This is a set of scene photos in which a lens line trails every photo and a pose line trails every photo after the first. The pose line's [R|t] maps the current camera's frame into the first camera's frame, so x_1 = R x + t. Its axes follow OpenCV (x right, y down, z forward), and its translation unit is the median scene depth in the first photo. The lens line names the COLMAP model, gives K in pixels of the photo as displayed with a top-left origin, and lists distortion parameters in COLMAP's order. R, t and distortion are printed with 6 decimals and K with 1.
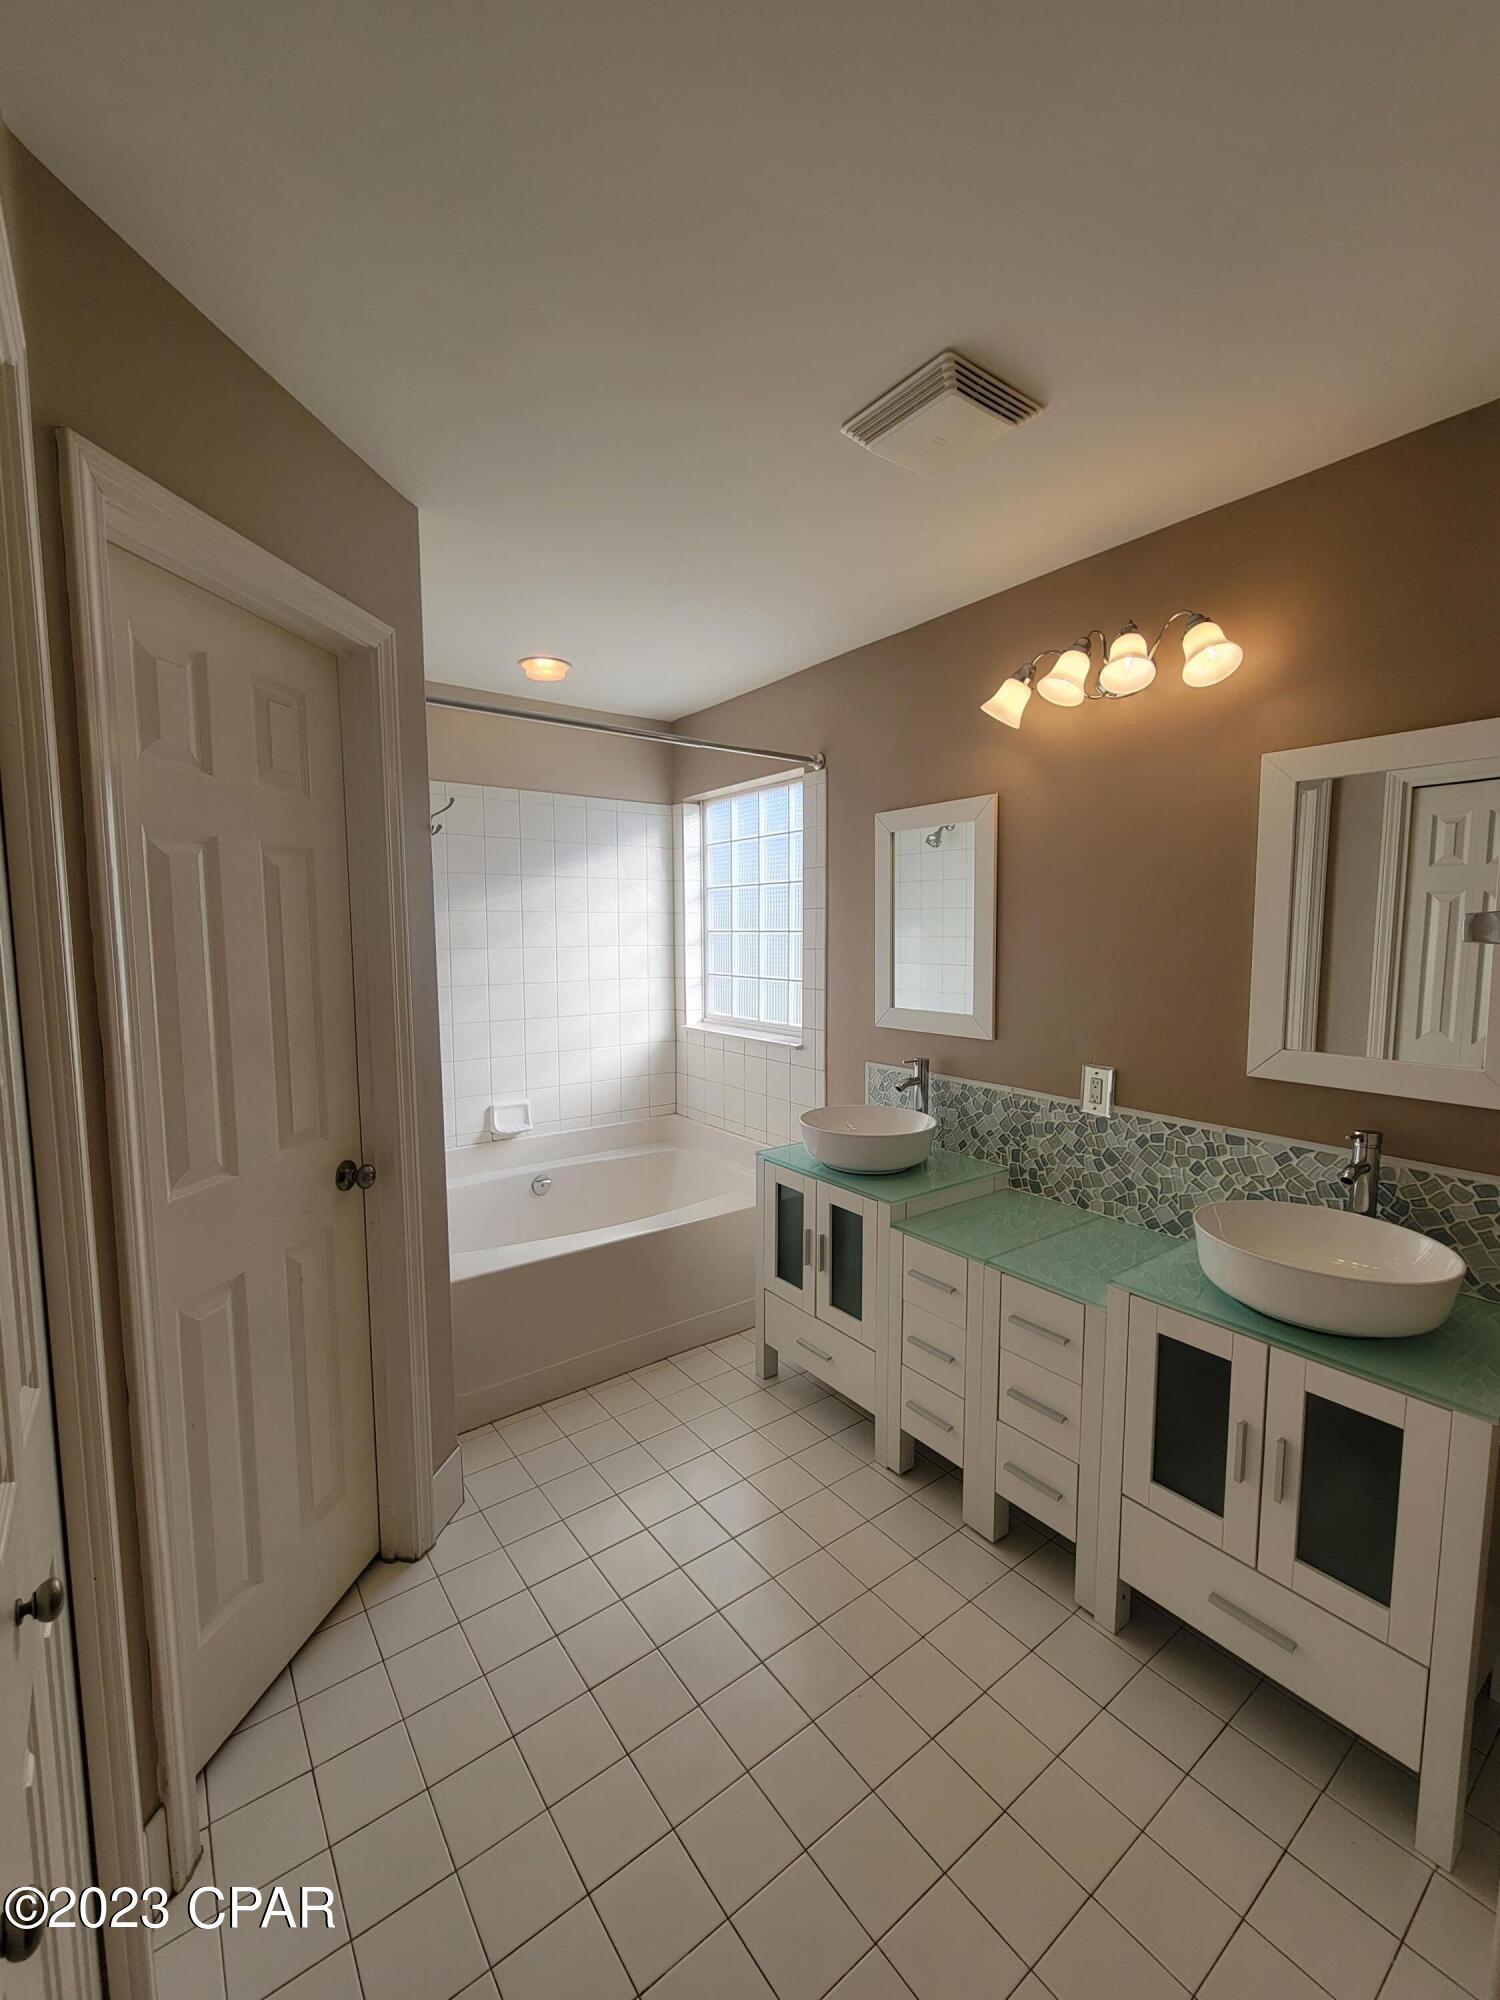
lens RADIAL K [[817.6, 0, 732.6], [0, 817.6, 998.6], [0, 0, 1]] dist [0.003596, -0.003768]
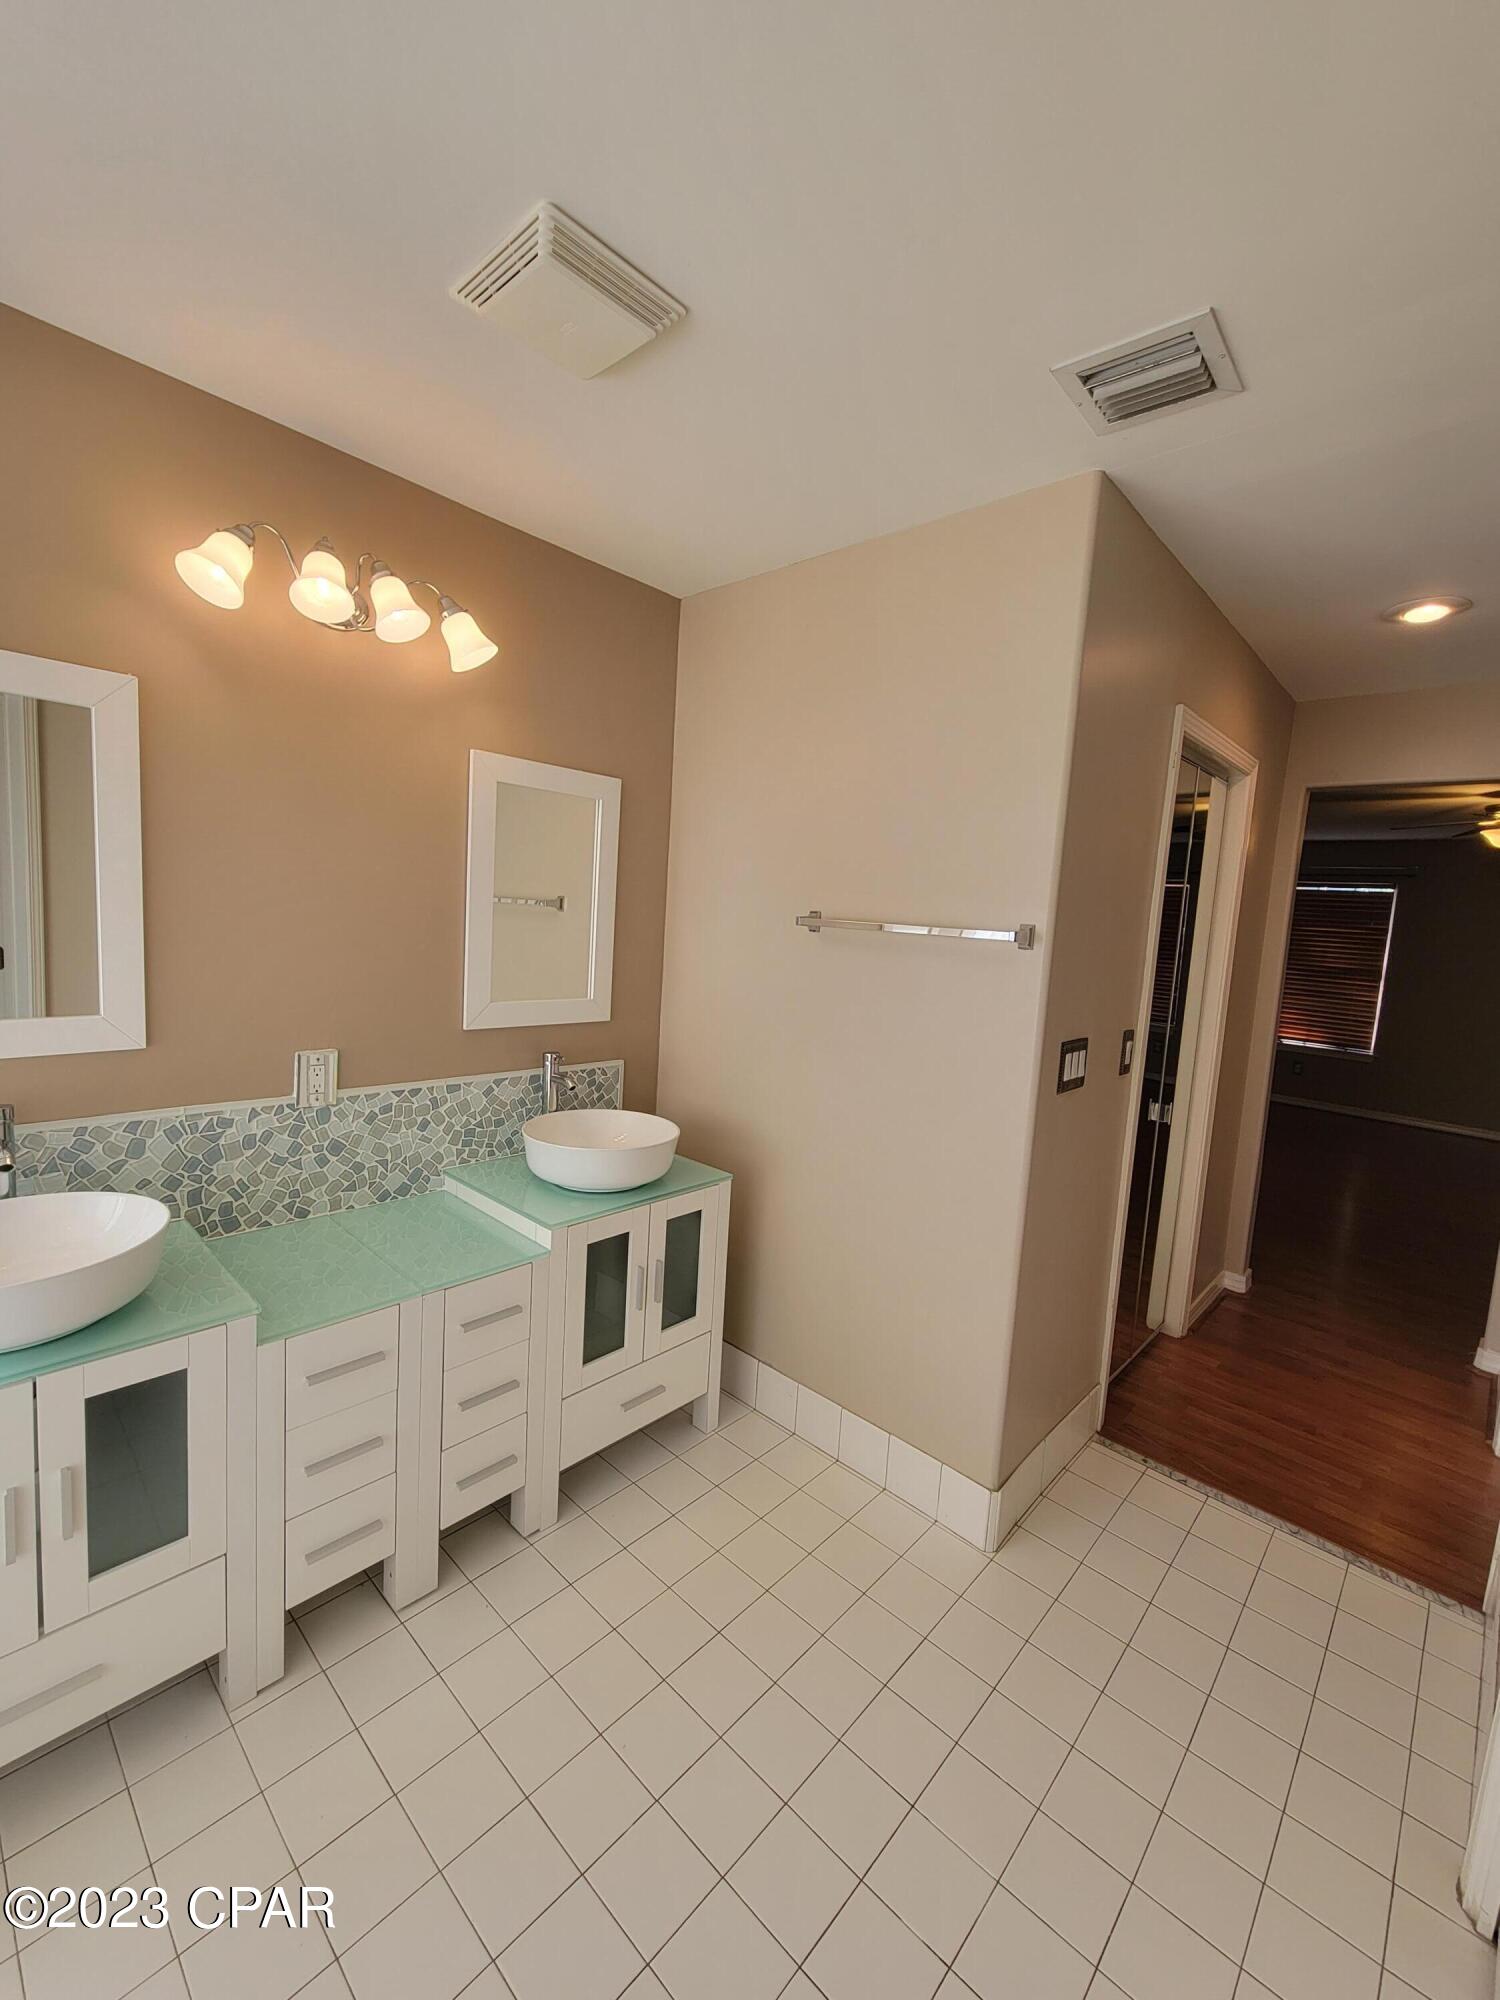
lens RADIAL K [[817.6, 0, 732.6], [0, 817.6, 998.6], [0, 0, 1]] dist [0.003596, -0.003768]
pose [[-0.173766, -0.113517, 0.978222, -0.499524], [0.023776, 0.992561, 0.119404, -0.069343], [-0.984500, 0.044007, -0.169775, 0.742489]]
